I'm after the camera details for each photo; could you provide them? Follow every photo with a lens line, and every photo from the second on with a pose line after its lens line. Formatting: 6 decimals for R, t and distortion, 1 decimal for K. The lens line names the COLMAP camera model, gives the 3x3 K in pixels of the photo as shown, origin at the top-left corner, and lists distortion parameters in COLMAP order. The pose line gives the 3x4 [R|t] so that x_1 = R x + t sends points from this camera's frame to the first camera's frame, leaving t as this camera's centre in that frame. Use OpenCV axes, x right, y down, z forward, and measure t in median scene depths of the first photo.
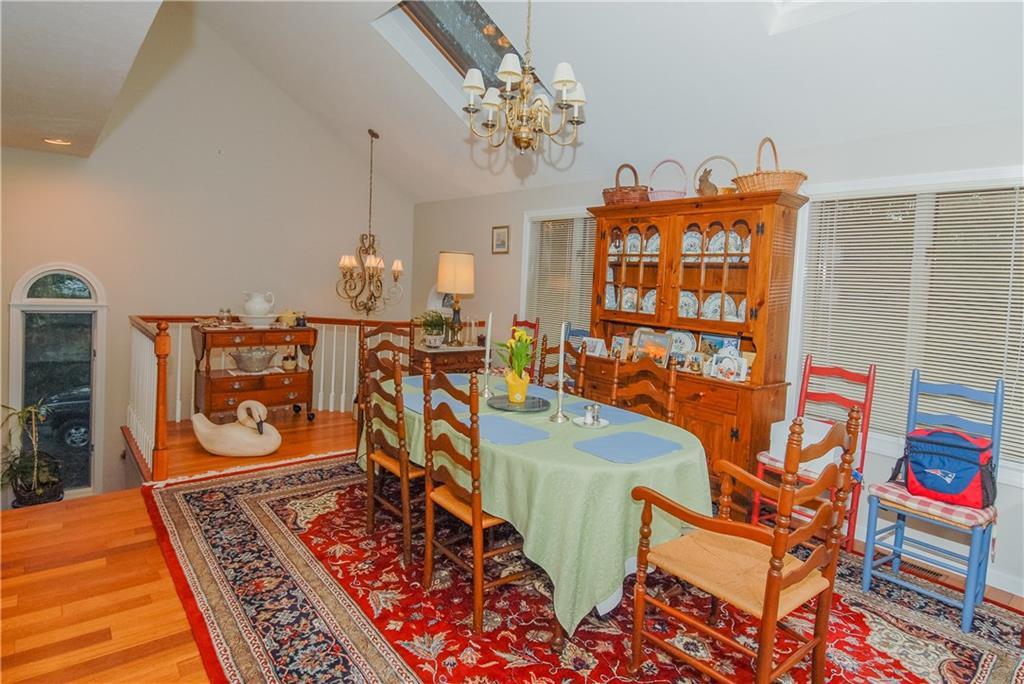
lens RADIAL K [[568.3, 0, 511.7], [0, 568.3, 304.1], [0, 0, 1]] dist [0.118858, -0.000101]
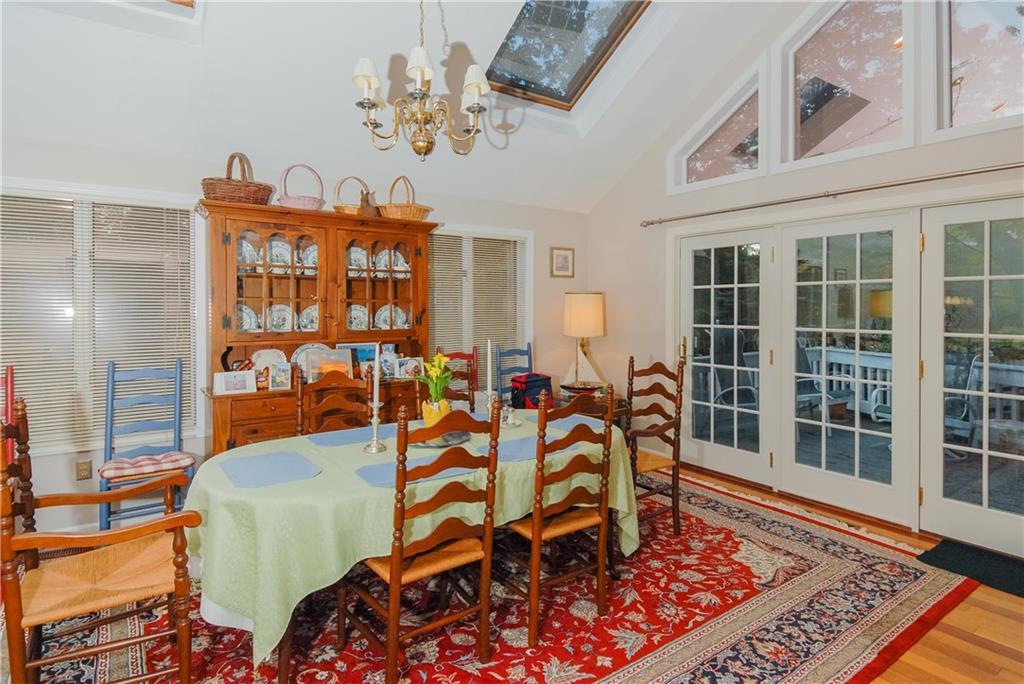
lens RADIAL K [[548.7, 0, 511.8], [0, 548.7, 309.4], [0, 0, 1]] dist [0.002360, 0.000234]
pose [[0.059892, -0.057136, 0.996568, -0.734092], [0.040850, 0.997664, 0.054744, -0.062420], [-0.997369, 0.037431, 0.062086, 0.732522]]
